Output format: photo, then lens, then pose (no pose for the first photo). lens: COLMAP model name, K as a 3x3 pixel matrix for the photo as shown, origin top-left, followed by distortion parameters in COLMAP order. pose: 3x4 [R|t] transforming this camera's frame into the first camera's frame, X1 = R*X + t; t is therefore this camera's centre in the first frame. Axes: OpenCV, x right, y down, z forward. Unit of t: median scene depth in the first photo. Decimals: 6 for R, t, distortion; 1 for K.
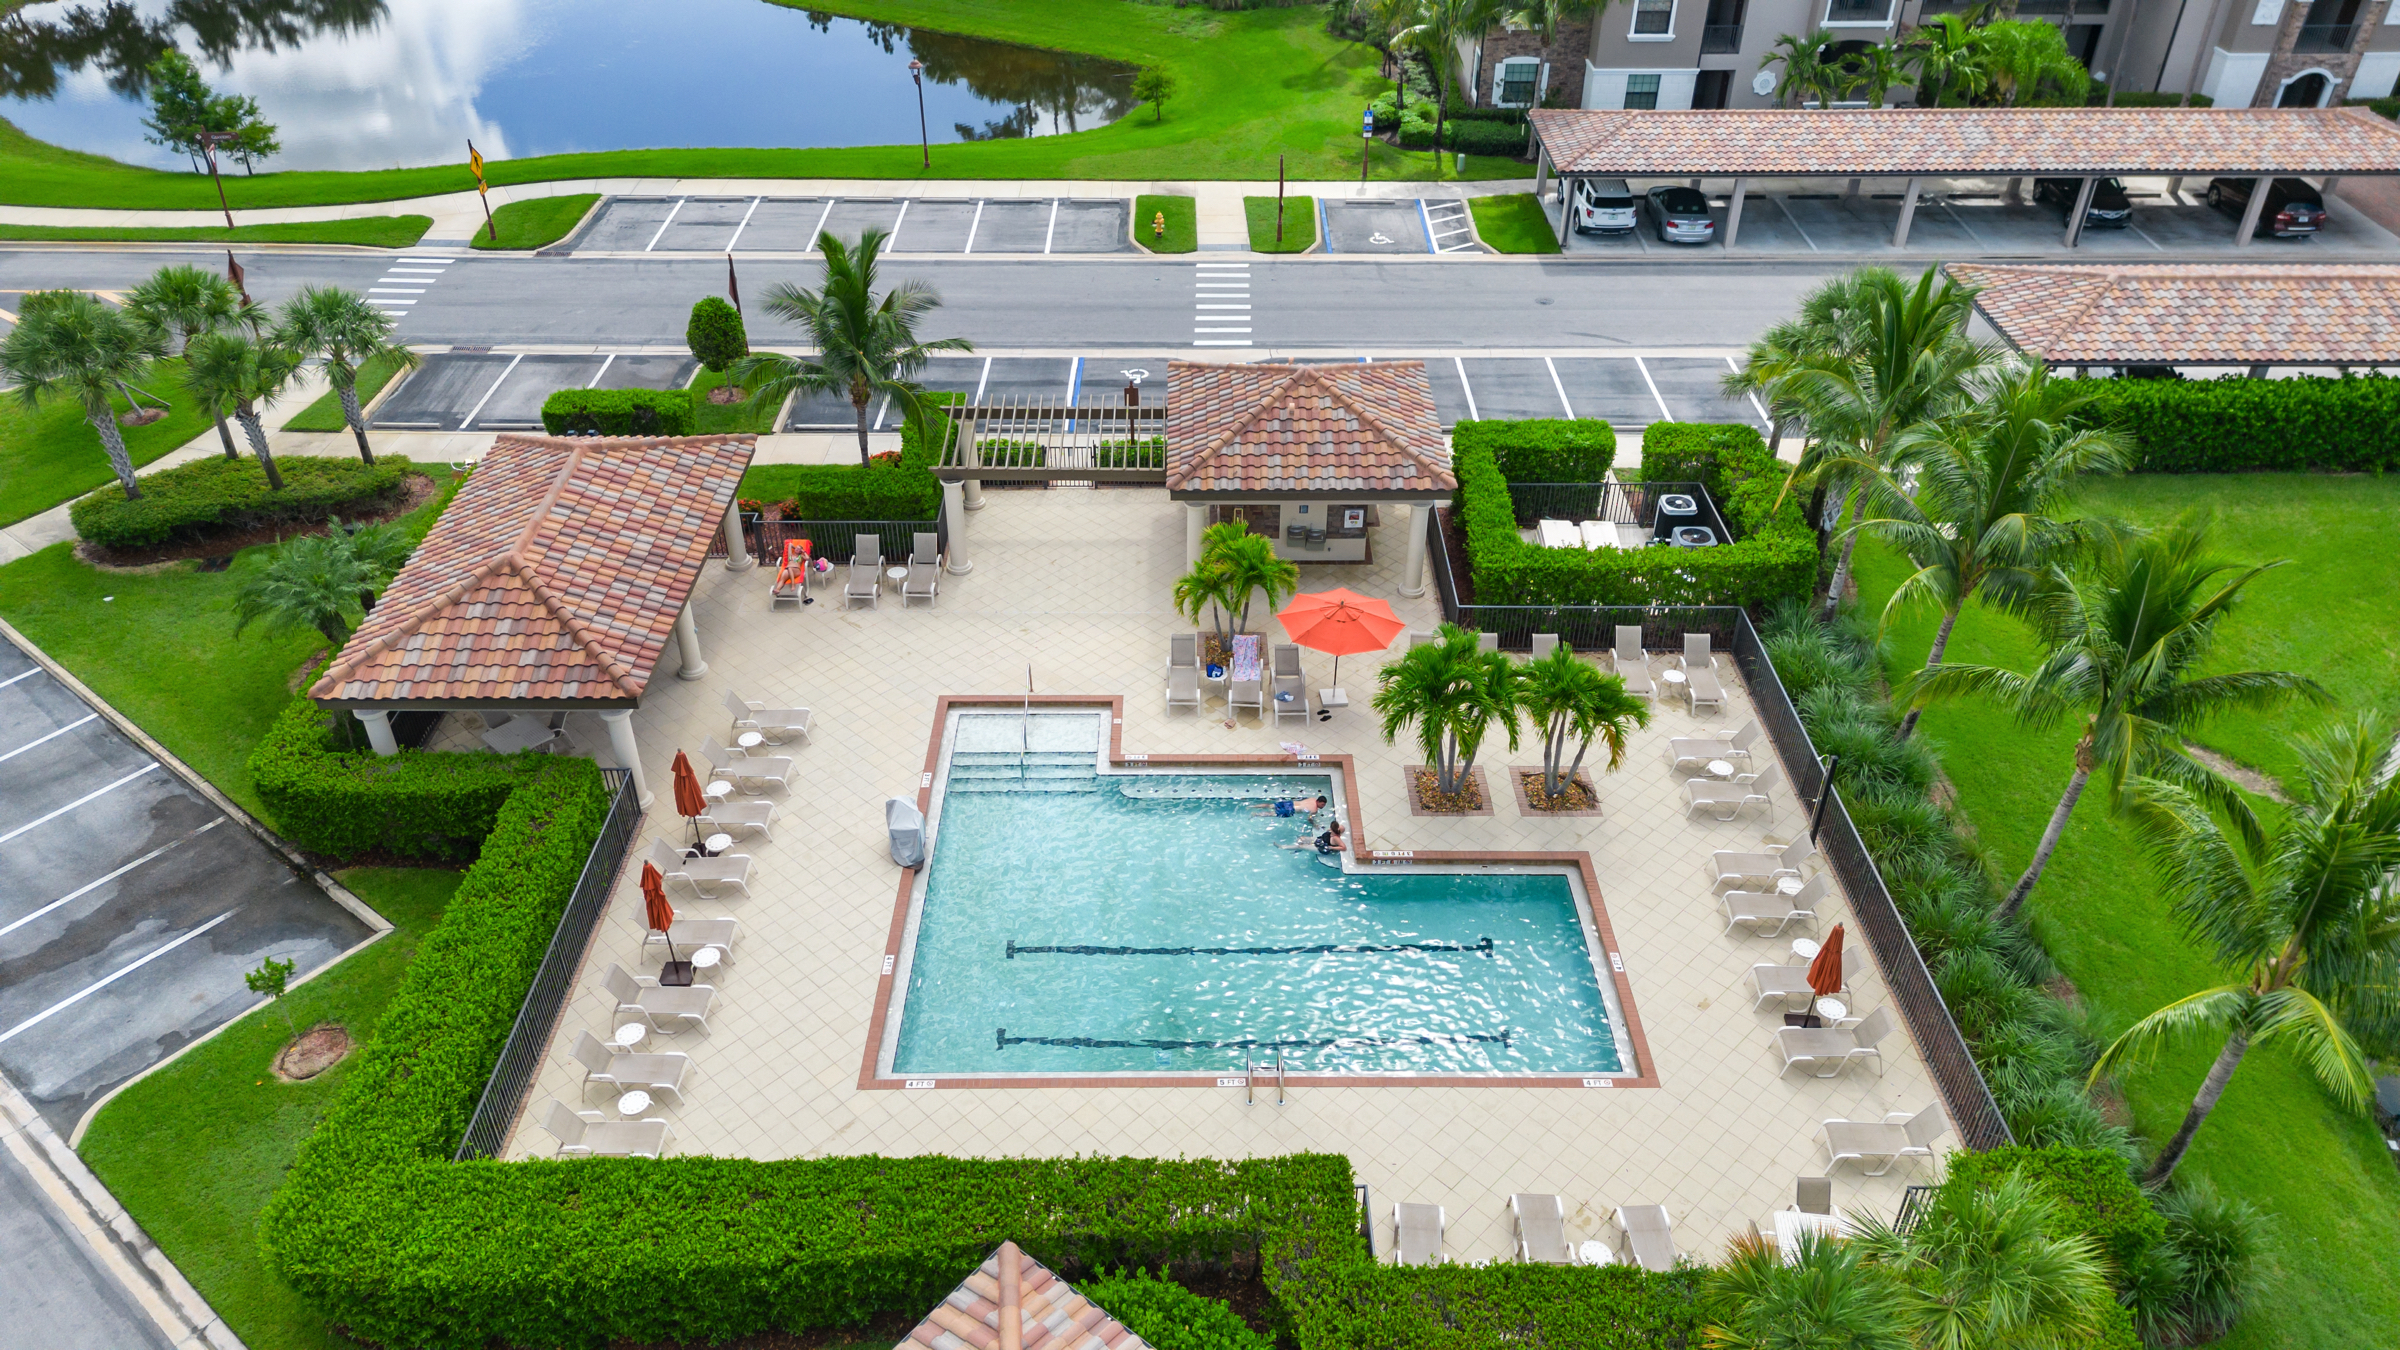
lens RADIAL K [[1671.0, 0, 1209.4], [0, 1671.0, 678.8], [0, 0, 1]] dist [0.029073, -0.005775]
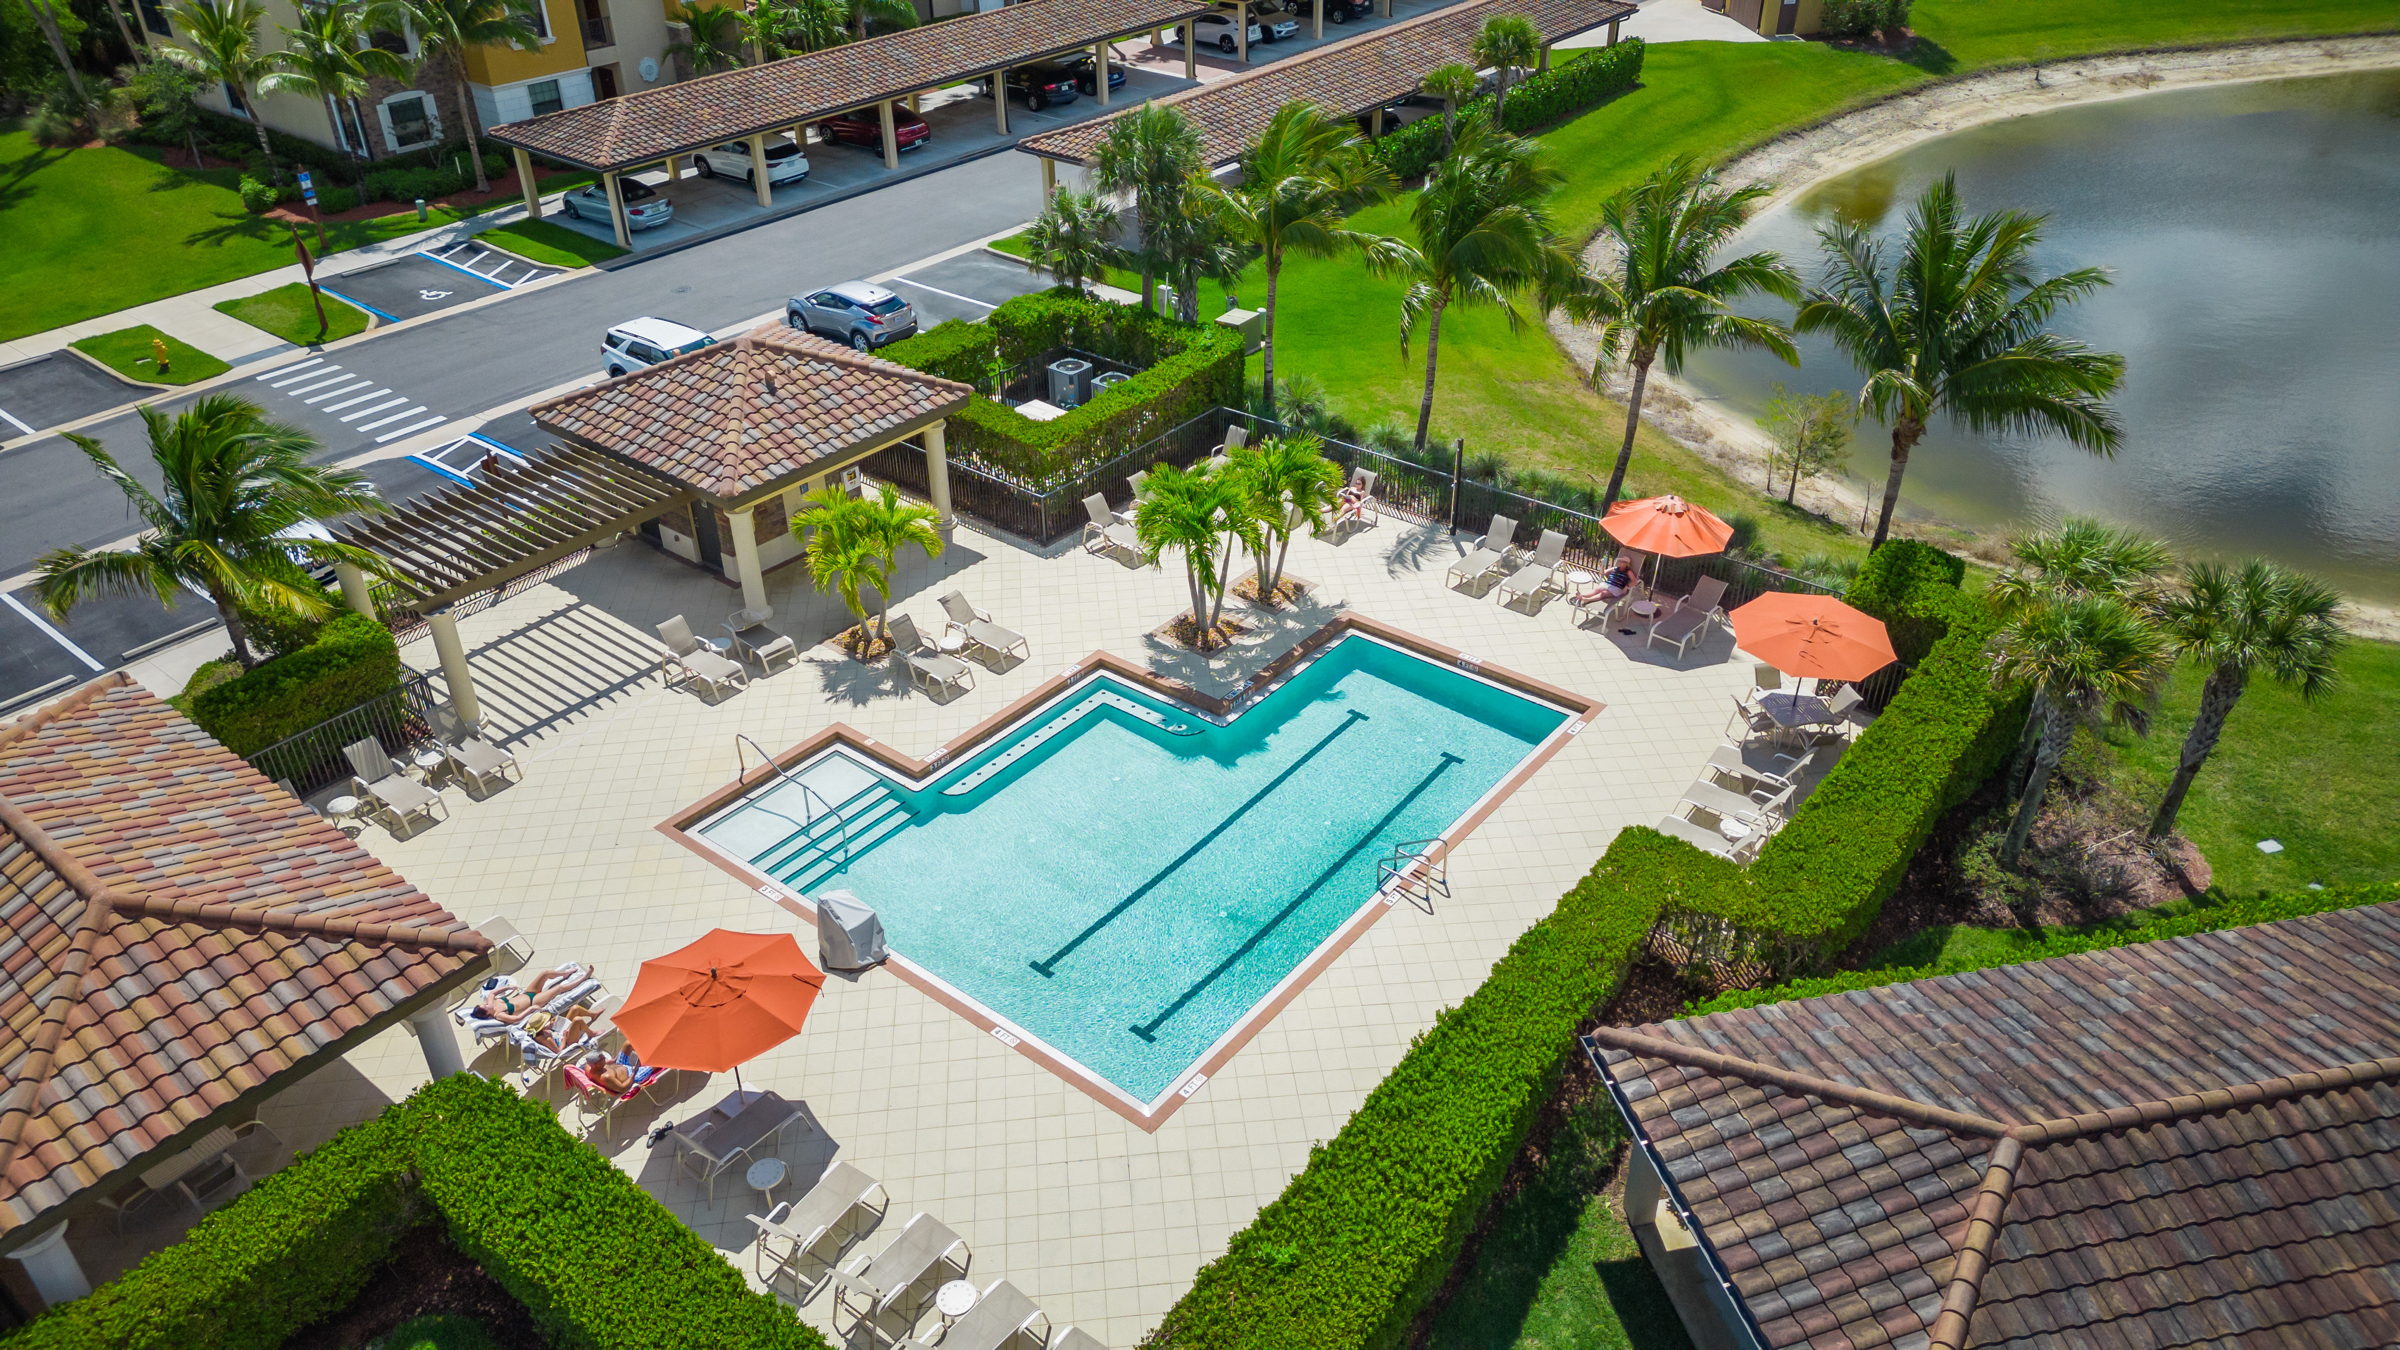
lens RADIAL K [[1671.0, 0, 1209.4], [0, 1671.0, 678.8], [0, 0, 1]] dist [0.029073, -0.005775]
pose [[0.628420, -0.428813, 0.649006, -0.398238], [0.459920, 0.877702, 0.134586, -0.030852], [-0.627346, 0.213914, 0.748784, 0.199928]]
